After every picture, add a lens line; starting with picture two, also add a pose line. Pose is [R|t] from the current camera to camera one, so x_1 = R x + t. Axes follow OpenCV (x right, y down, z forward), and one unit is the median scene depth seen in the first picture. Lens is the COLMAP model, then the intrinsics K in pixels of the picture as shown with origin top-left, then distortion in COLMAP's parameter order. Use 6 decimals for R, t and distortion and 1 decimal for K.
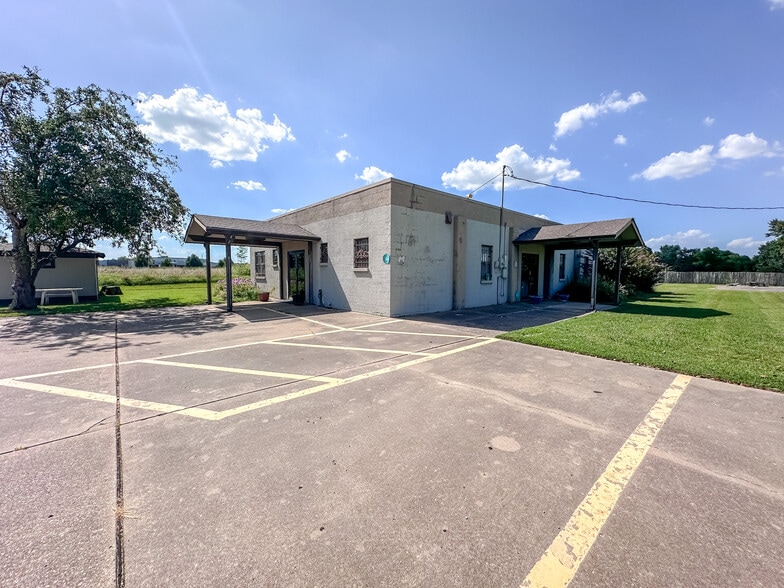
lens RADIAL K [[310.2, 0, 392.0], [0, 310.2, 294.0], [0, 0, 1]] dist [-0.000007, 0.000060]
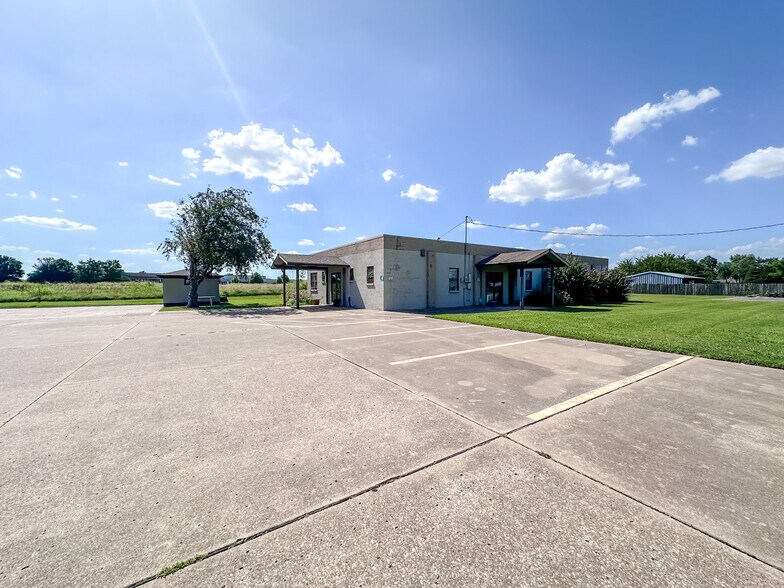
lens RADIAL K [[310.2, 0, 392.0], [0, 310.2, 294.0], [0, 0, 1]] dist [-0.000007, 0.000060]
pose [[0.989363, -0.003498, -0.145426, 0.214200], [-0.003365, 0.998893, -0.046922, 0.044736], [0.145429, 0.046912, 0.988256, -0.547720]]
